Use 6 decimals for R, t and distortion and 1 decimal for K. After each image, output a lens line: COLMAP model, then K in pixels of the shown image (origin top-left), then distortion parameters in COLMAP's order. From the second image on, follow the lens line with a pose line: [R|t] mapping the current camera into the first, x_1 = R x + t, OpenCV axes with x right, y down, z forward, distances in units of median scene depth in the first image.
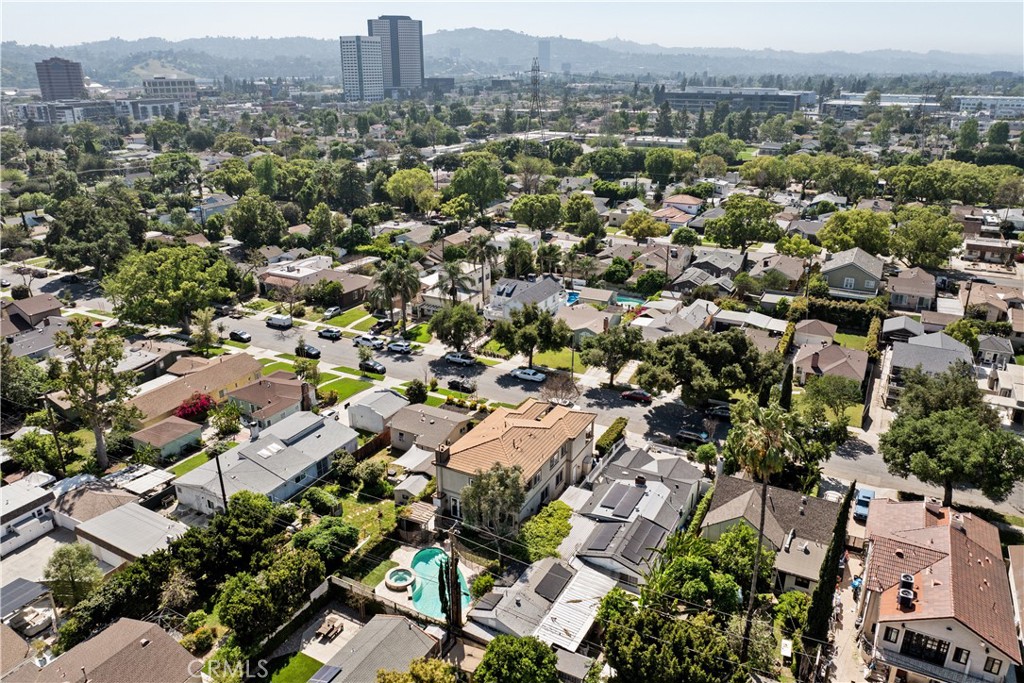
lens RADIAL K [[716.0, 0, 511.9], [0, 716.0, 342.0], [0, 0, 1]] dist [-0.030254, -0.004107]
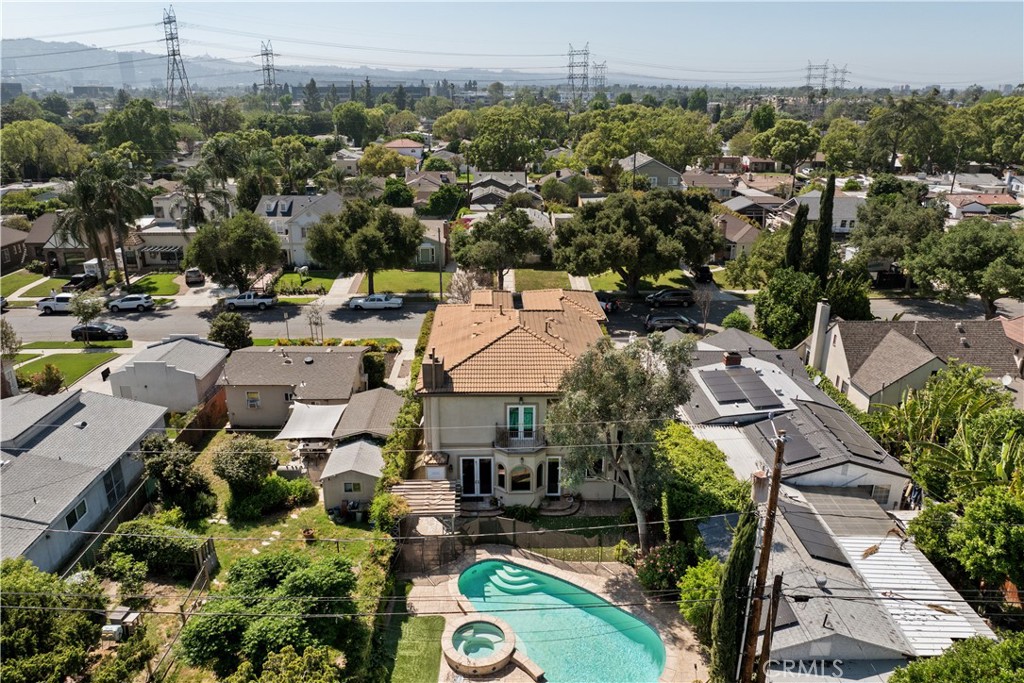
lens RADIAL K [[716.0, 0, 508.7], [0, 716.0, 340.4], [0, 0, 1]] dist [-0.030254, -0.004107]
pose [[0.869404, -0.157139, 0.468448, -0.234419], [0.170482, 0.985260, 0.014101, 0.117316], [-0.463759, 0.067603, 0.883378, 0.468158]]
